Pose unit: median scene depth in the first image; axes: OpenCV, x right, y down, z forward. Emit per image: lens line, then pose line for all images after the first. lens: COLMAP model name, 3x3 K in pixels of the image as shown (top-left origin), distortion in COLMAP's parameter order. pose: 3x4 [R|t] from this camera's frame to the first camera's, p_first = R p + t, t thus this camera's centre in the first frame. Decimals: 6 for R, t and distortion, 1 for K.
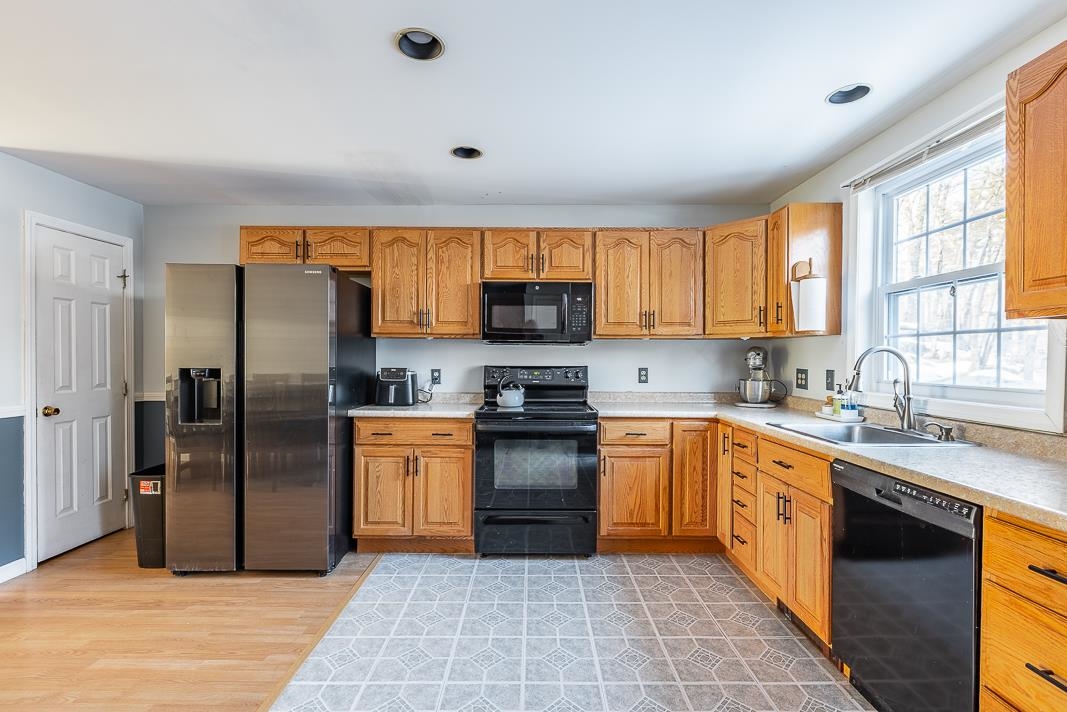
lens RADIAL K [[473.4, 0, 534.0], [0, 473.4, 362.1], [0, 0, 1]] dist [0.000292, 0.000126]
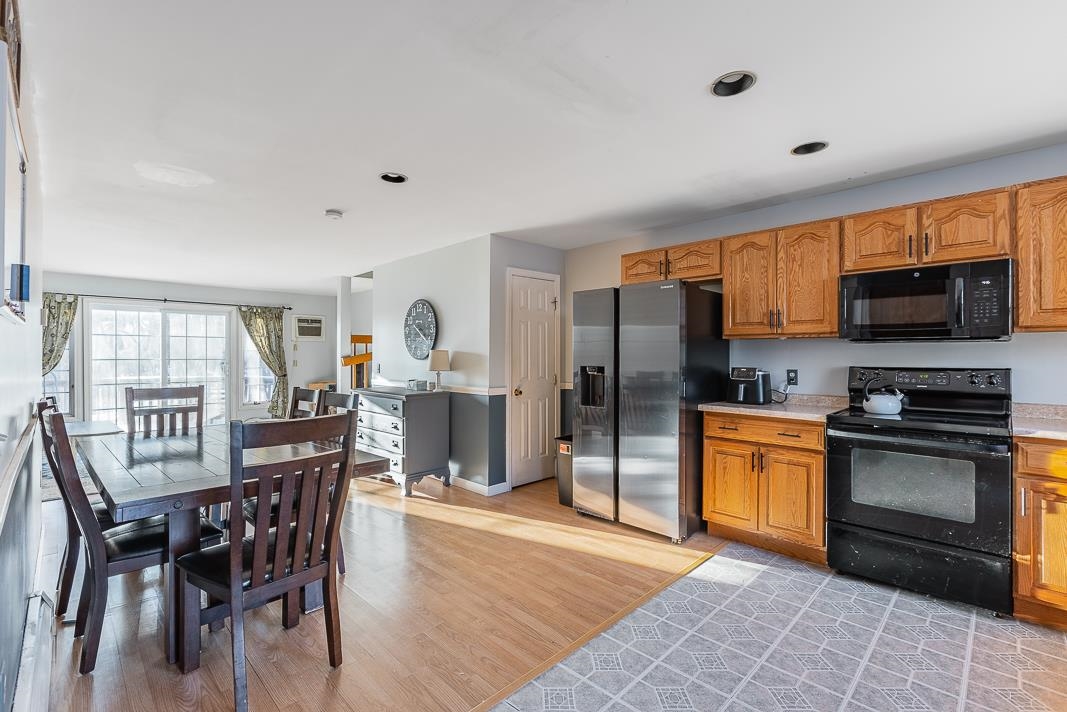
lens RADIAL K [[477.8, 0, 533.5], [0, 477.8, 356.0], [0, 0, 1]] dist [-0.000361, -0.000058]
pose [[0.707035, -0.004524, -0.707164, 0.124292], [-0.004104, 0.999936, -0.010500, -0.000715], [0.707167, 0.010326, 0.706971, -0.078723]]
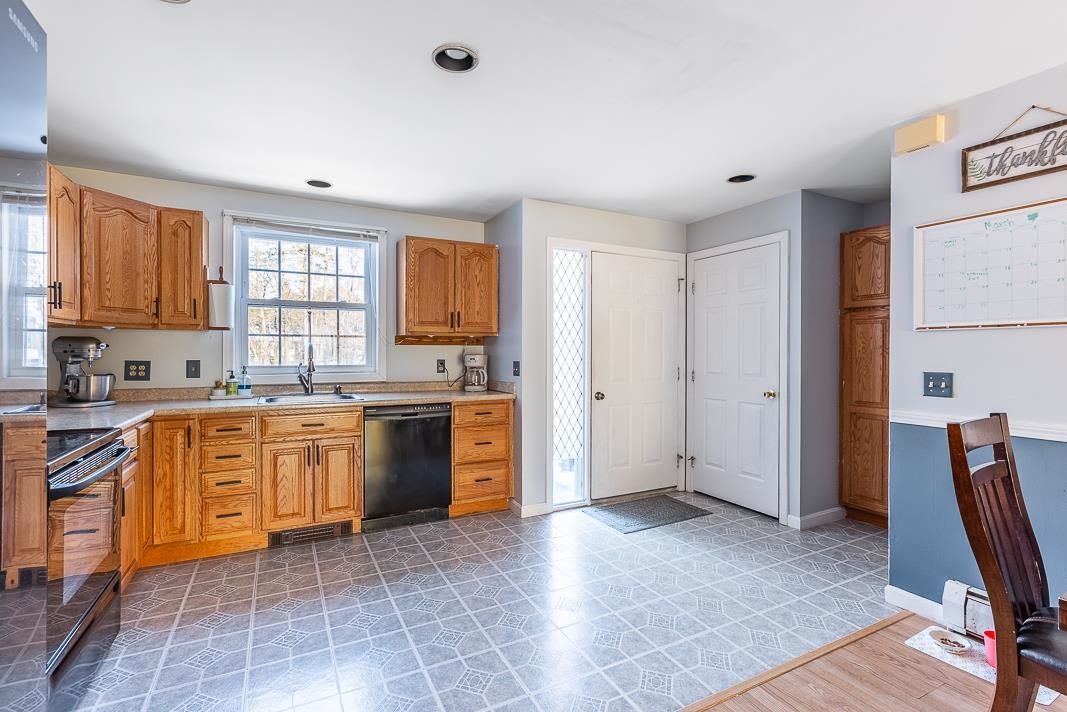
lens RADIAL K [[493.7, 0, 481.0], [0, 493.7, 355.1], [0, 0, 1]] dist [0.000453, 0.000052]
pose [[-0.379463, -0.007894, 0.925173, -0.684316], [0.006838, 0.999912, 0.011336, -0.004449], [-0.925182, 0.010628, -0.379376, 0.724481]]
